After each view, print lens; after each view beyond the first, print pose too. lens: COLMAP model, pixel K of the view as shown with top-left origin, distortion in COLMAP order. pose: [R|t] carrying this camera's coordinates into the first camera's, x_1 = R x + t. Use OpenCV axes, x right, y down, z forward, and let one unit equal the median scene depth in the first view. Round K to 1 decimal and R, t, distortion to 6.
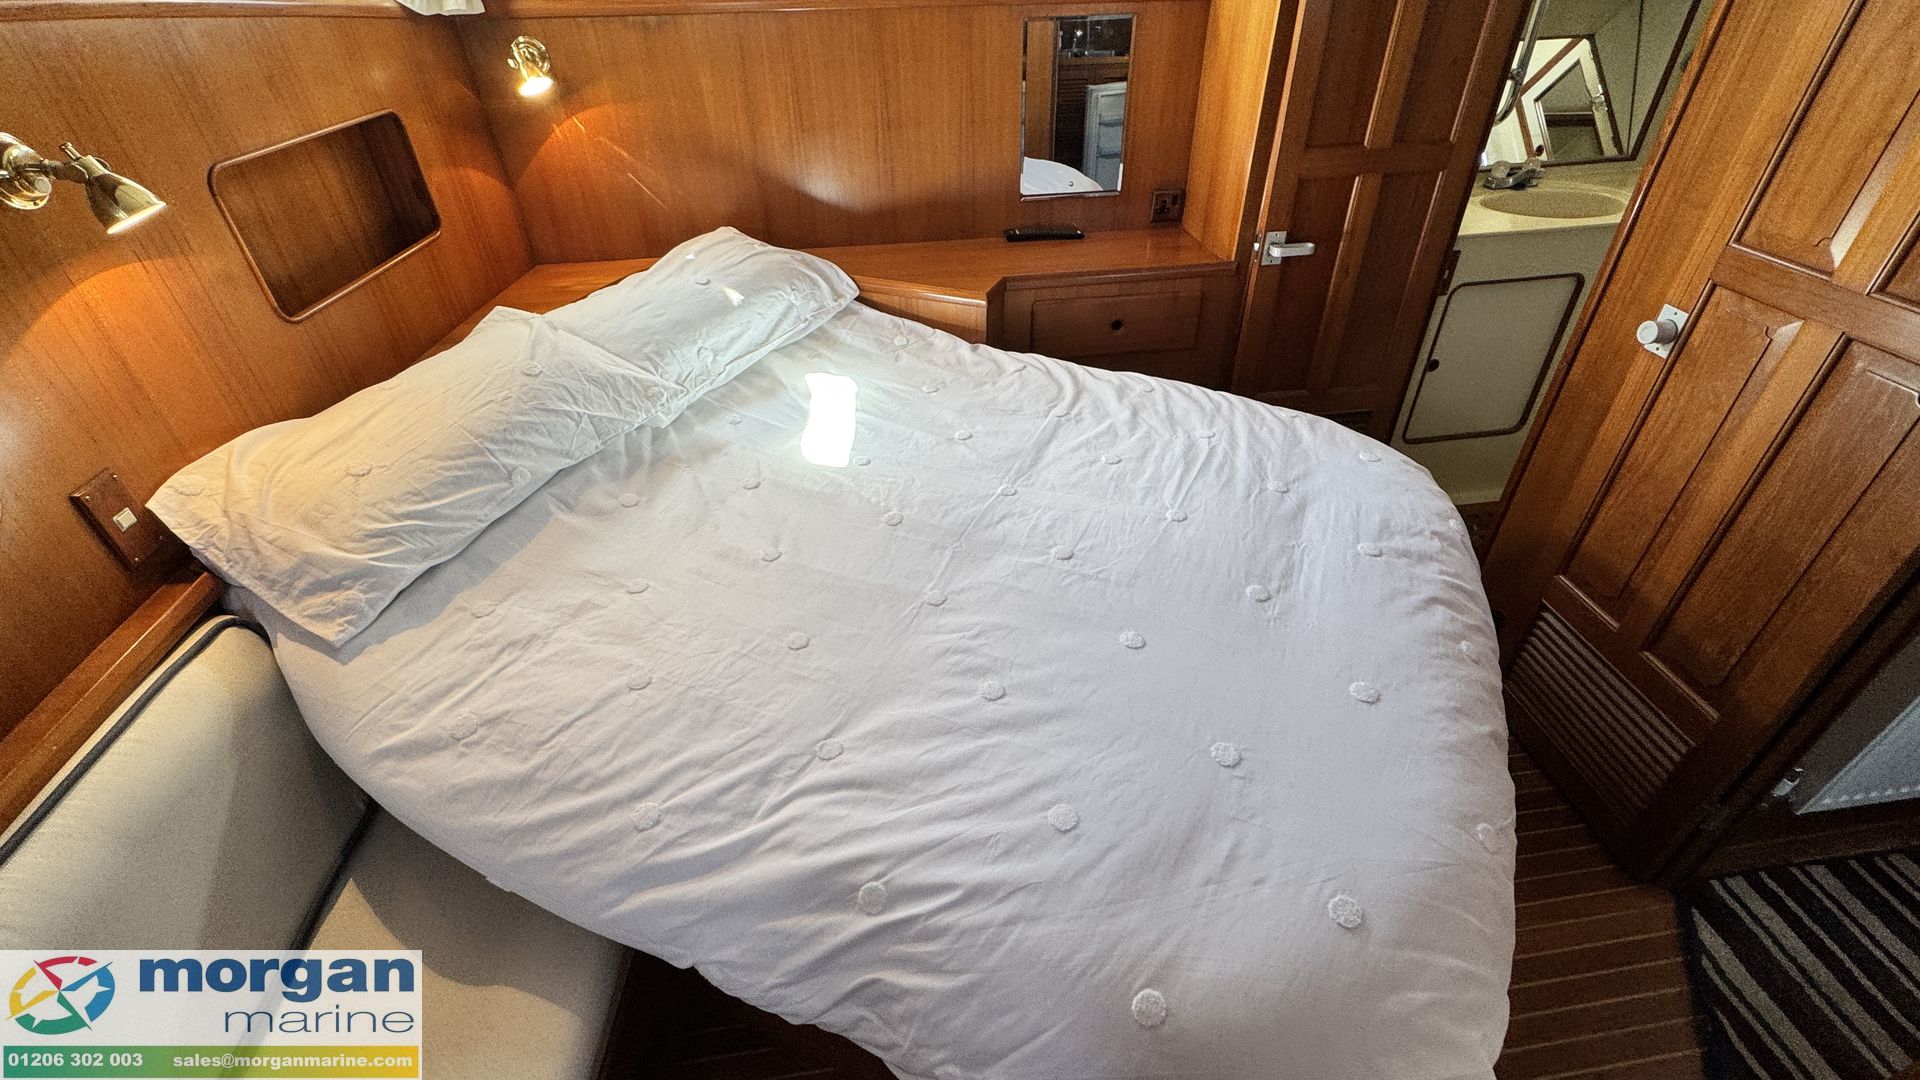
lens RADIAL K [[823.6, 0, 967.3], [0, 823.6, 536.0], [0, 0, 1]] dist [-0.000687, -0.000037]
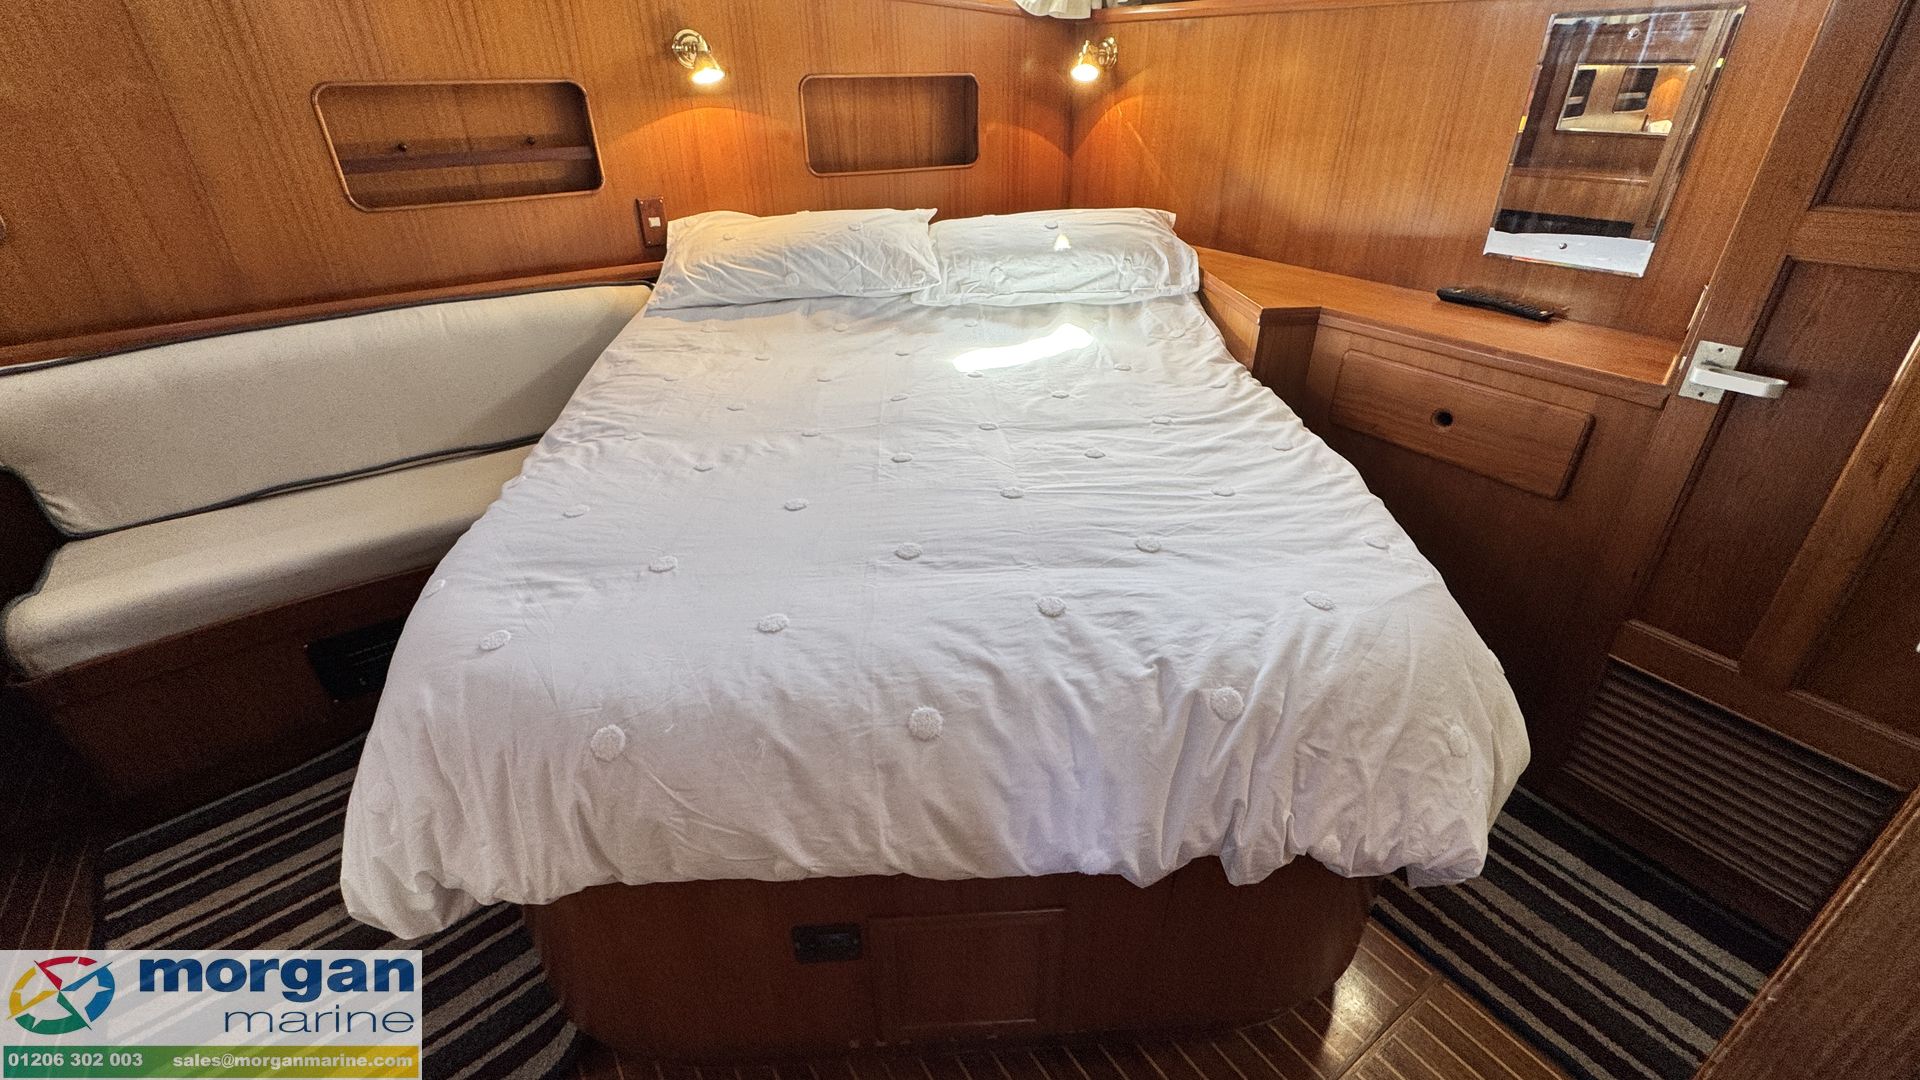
lens RADIAL K [[823.6, 0, 963.0], [0, 823.6, 542.0], [0, 0, 1]] dist [-0.000687, -0.000037]
pose [[0.434741, 0.456324, -0.776382, 0.743837], [-0.533818, 0.824905, 0.185929, -0.092569], [0.725286, 0.333616, 0.602214, 0.364542]]
